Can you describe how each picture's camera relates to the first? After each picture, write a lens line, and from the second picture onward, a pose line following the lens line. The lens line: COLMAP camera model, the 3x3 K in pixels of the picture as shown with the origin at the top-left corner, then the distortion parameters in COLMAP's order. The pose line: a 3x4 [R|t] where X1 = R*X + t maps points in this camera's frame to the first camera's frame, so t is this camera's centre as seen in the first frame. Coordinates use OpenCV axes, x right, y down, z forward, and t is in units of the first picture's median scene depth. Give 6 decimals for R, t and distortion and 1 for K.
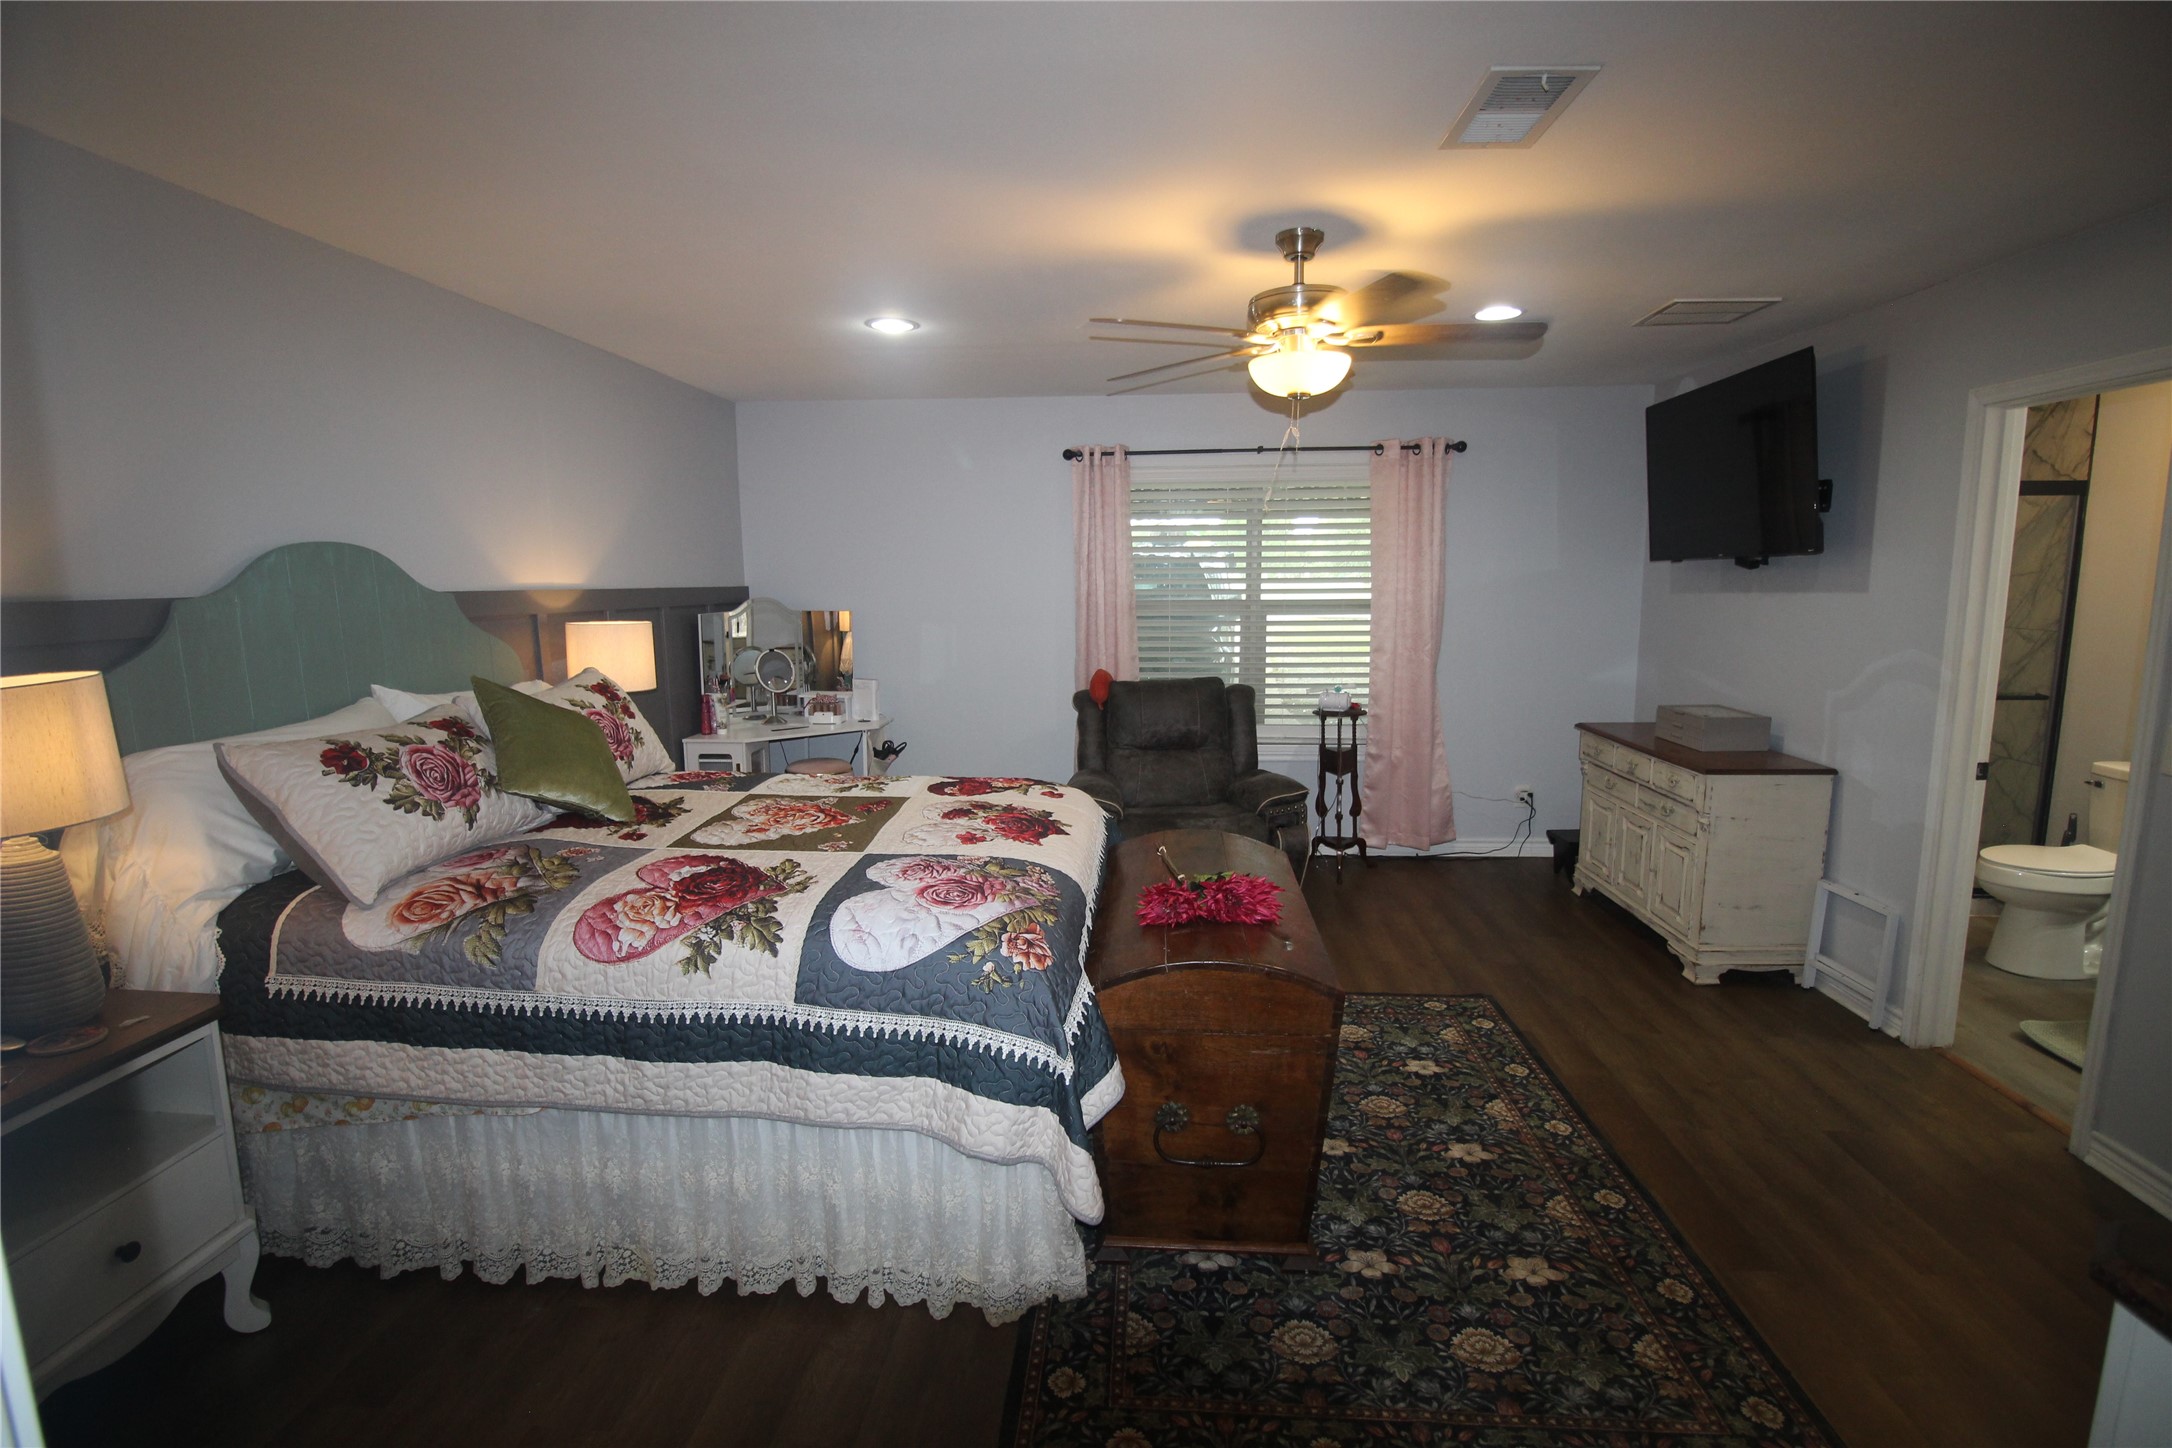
lens RADIAL K [[1025.5, 0, 1086.0], [0, 1025.5, 724.0], [0, 0, 1]] dist [-0.027264, -0.000169]
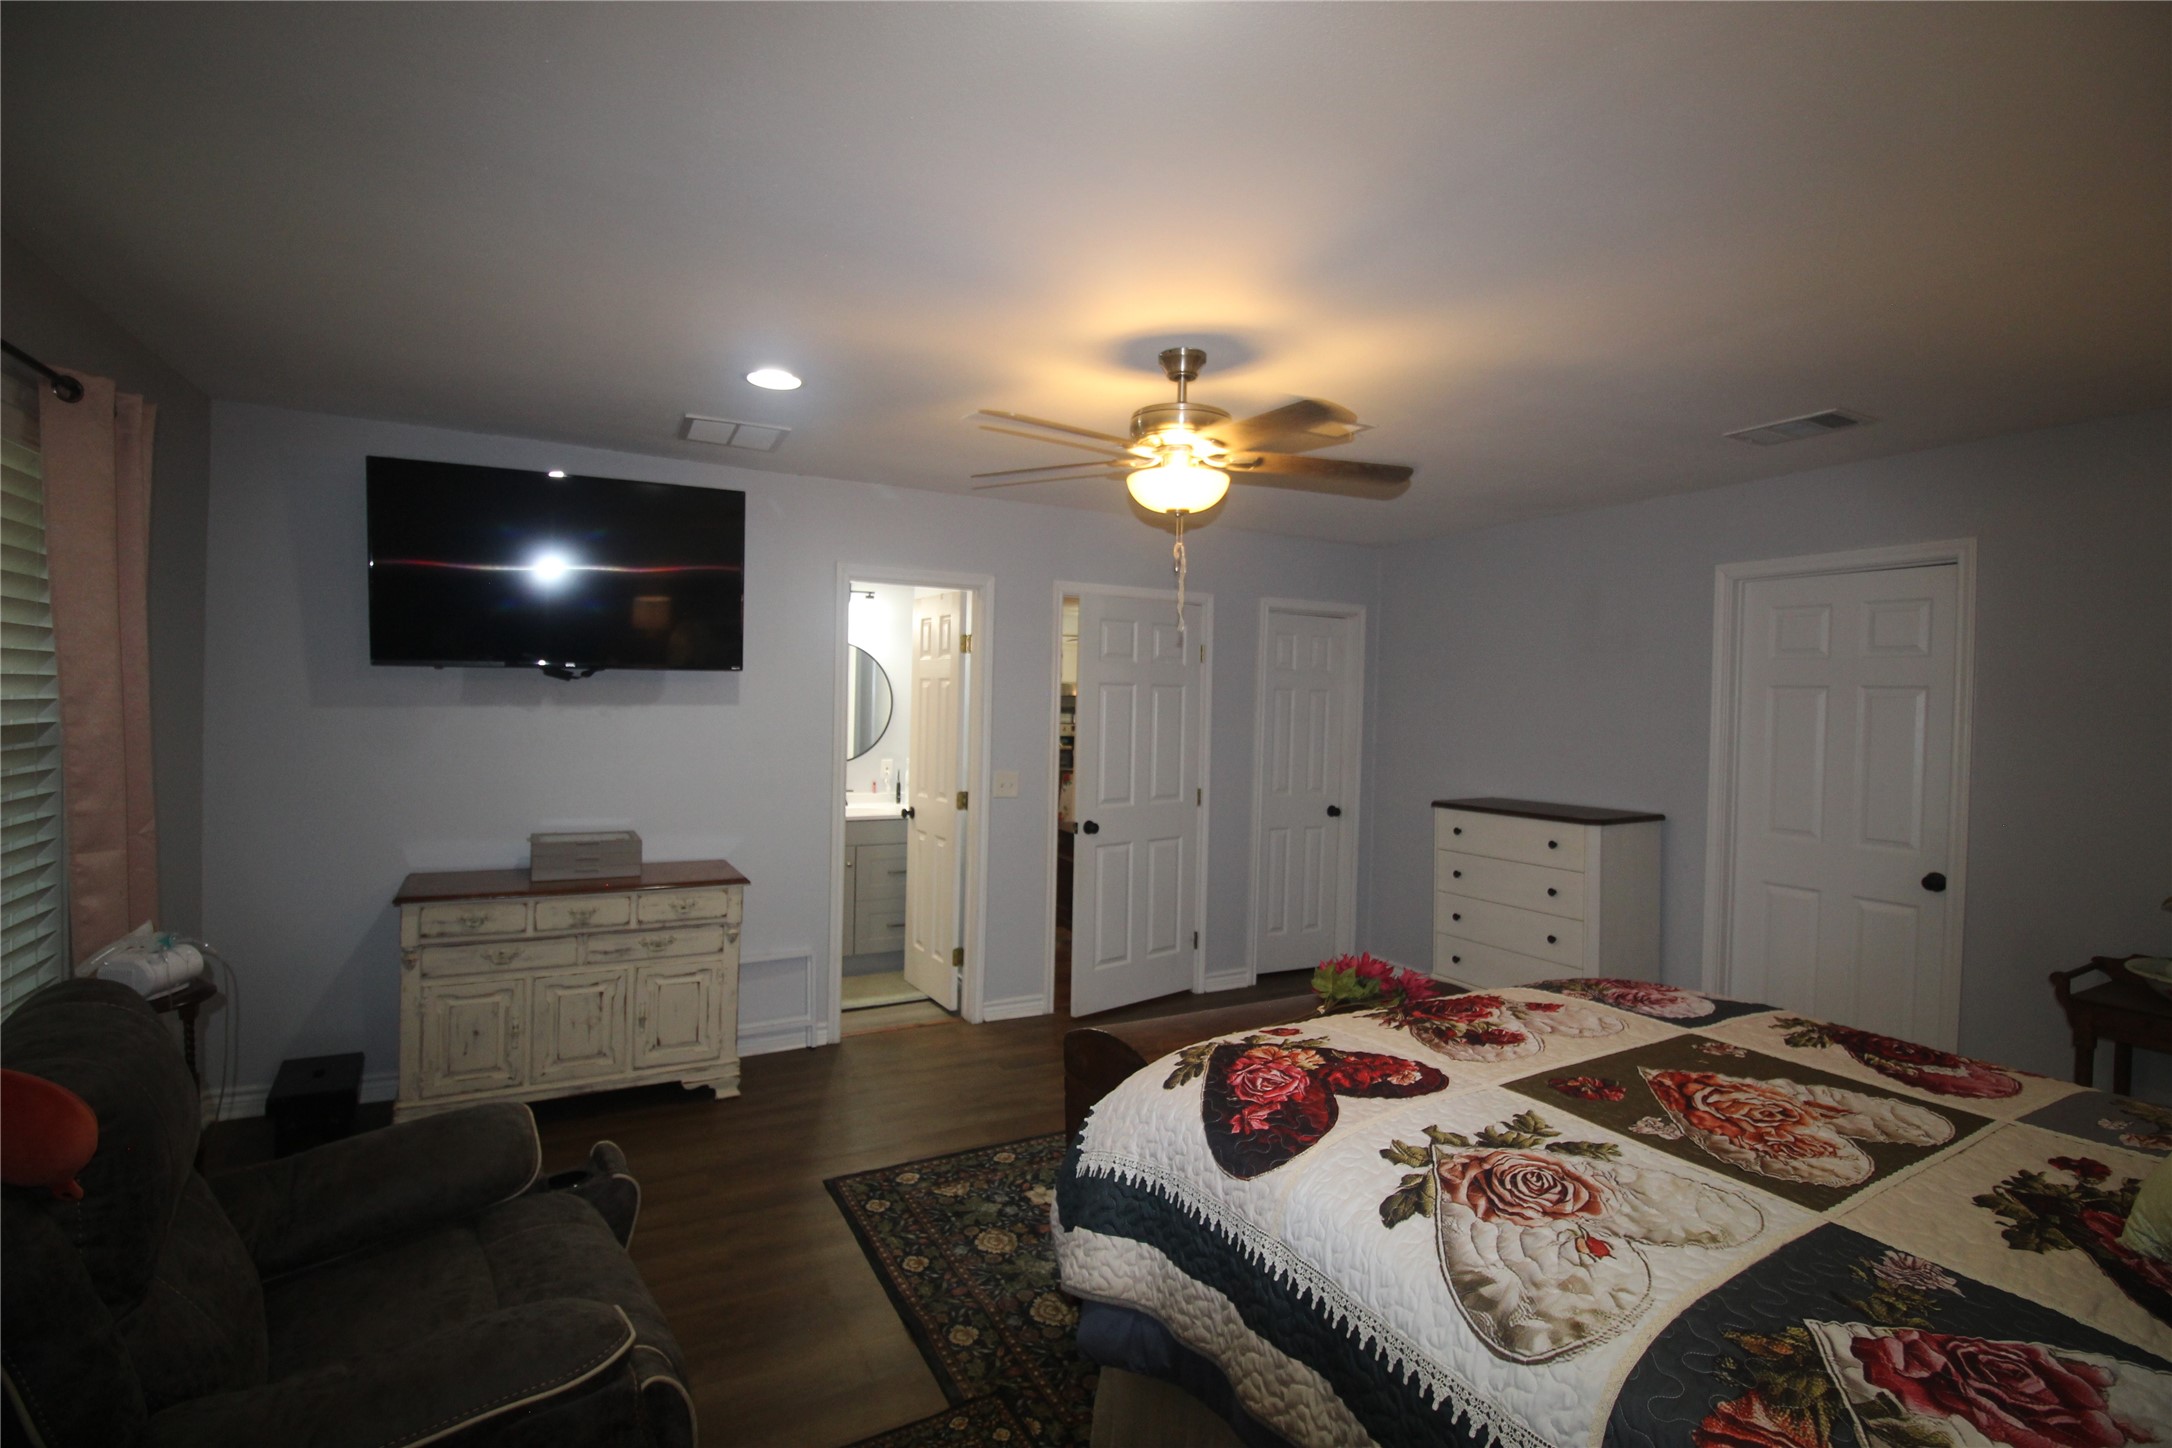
lens RADIAL K [[1025.5, 0, 1086.0], [0, 1025.5, 724.0], [0, 0, 1]] dist [-0.027264, -0.000169]
pose [[-0.529093, -0.022136, 0.848275, -0.549367], [0.098020, 0.991374, 0.087009, -0.207569], [-0.842883, 0.129183, -0.522359, 1.539775]]
